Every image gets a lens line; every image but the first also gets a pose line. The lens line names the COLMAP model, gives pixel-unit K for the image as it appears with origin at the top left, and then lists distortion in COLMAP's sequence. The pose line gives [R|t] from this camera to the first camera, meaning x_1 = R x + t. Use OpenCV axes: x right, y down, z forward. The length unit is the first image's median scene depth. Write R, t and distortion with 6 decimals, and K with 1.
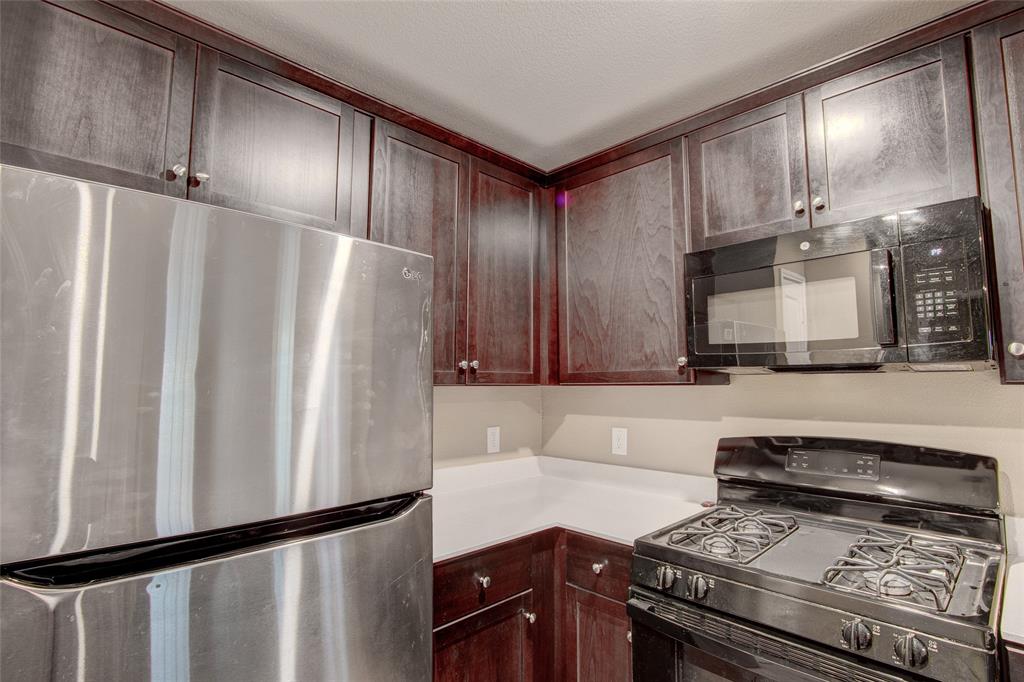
lens RADIAL K [[493.9, 0, 503.4], [0, 493.9, 343.1], [0, 0, 1]] dist [-0.020886, 0.000660]
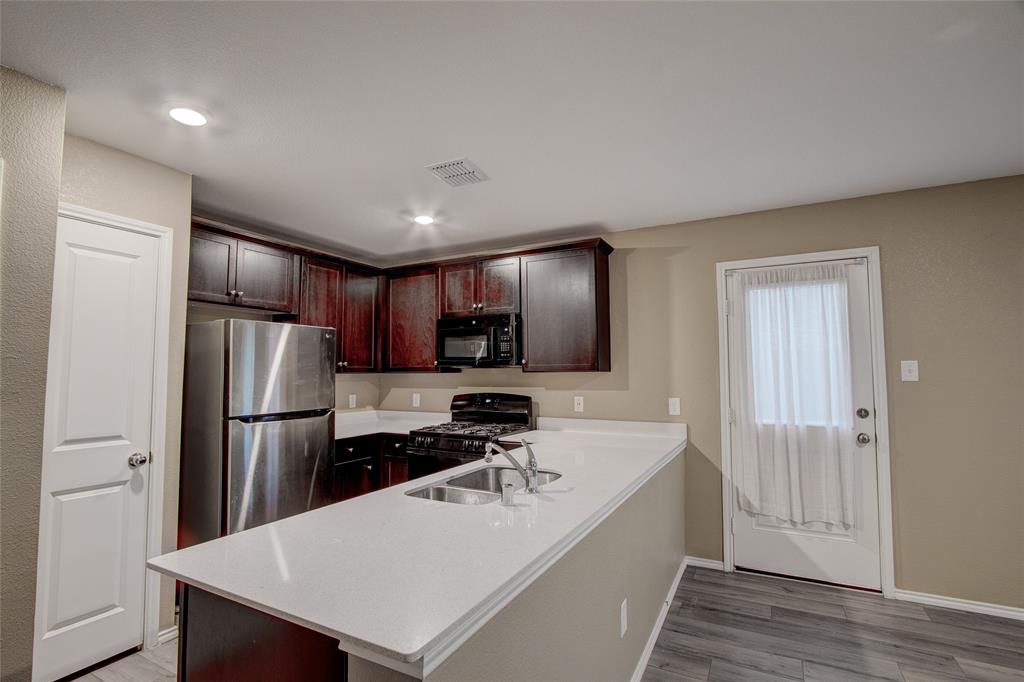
lens RADIAL K [[484.1, 0, 501.3], [0, 484.1, 342.6], [0, 0, 1]] dist [-0.015912, 0.000447]
pose [[0.955775, 0.013276, 0.293799, -0.028875], [-0.019953, 0.999606, 0.019742, -0.111915], [-0.293421, -0.024731, 0.955663, -1.306101]]
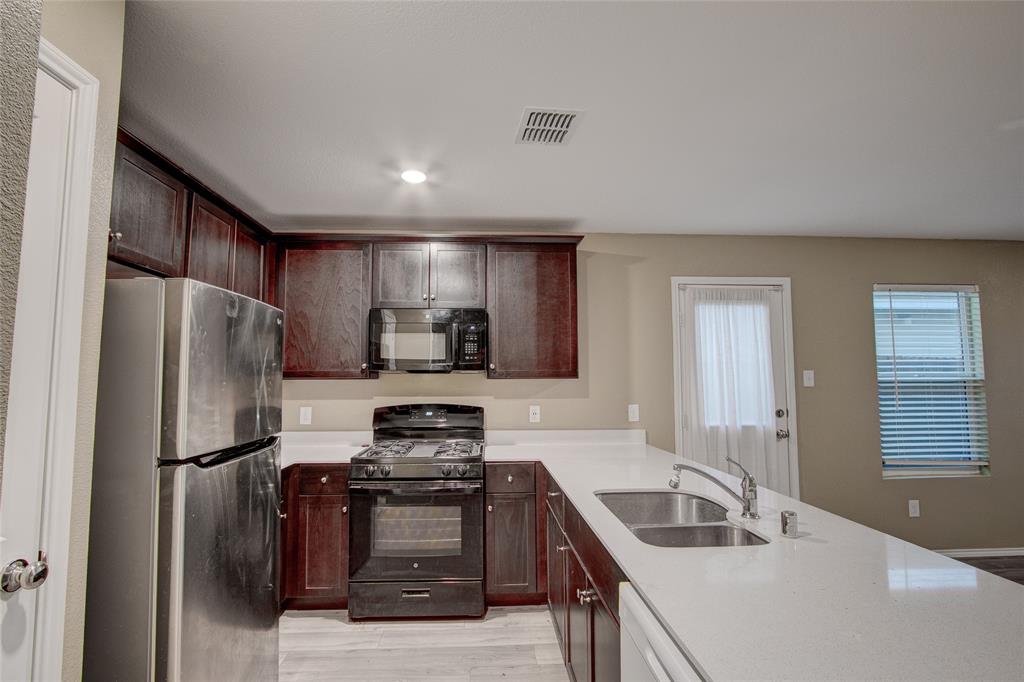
lens RADIAL K [[493.9, 0, 503.4], [0, 493.9, 343.1], [0, 0, 1]] dist [-0.020886, 0.000660]
pose [[0.656417, 0.053040, 0.752531, -0.659075], [-0.061922, 0.997947, -0.016324, -0.049879], [-0.751852, -0.035883, 0.658354, -0.580310]]
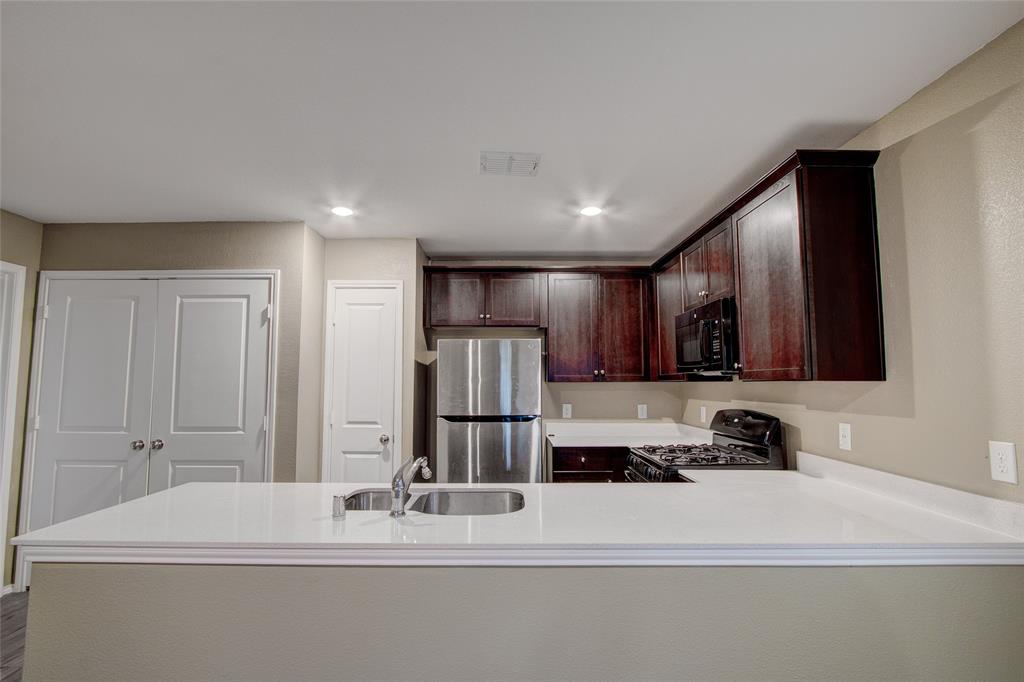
lens RADIAL K [[493.9, 0, 503.4], [0, 493.9, 343.1], [0, 0, 1]] dist [-0.020886, 0.000660]
pose [[0.714950, -0.054619, -0.697039, 1.179898], [0.060146, 0.998053, -0.016514, -0.076171], [0.696584, -0.030118, 0.716843, -0.869671]]
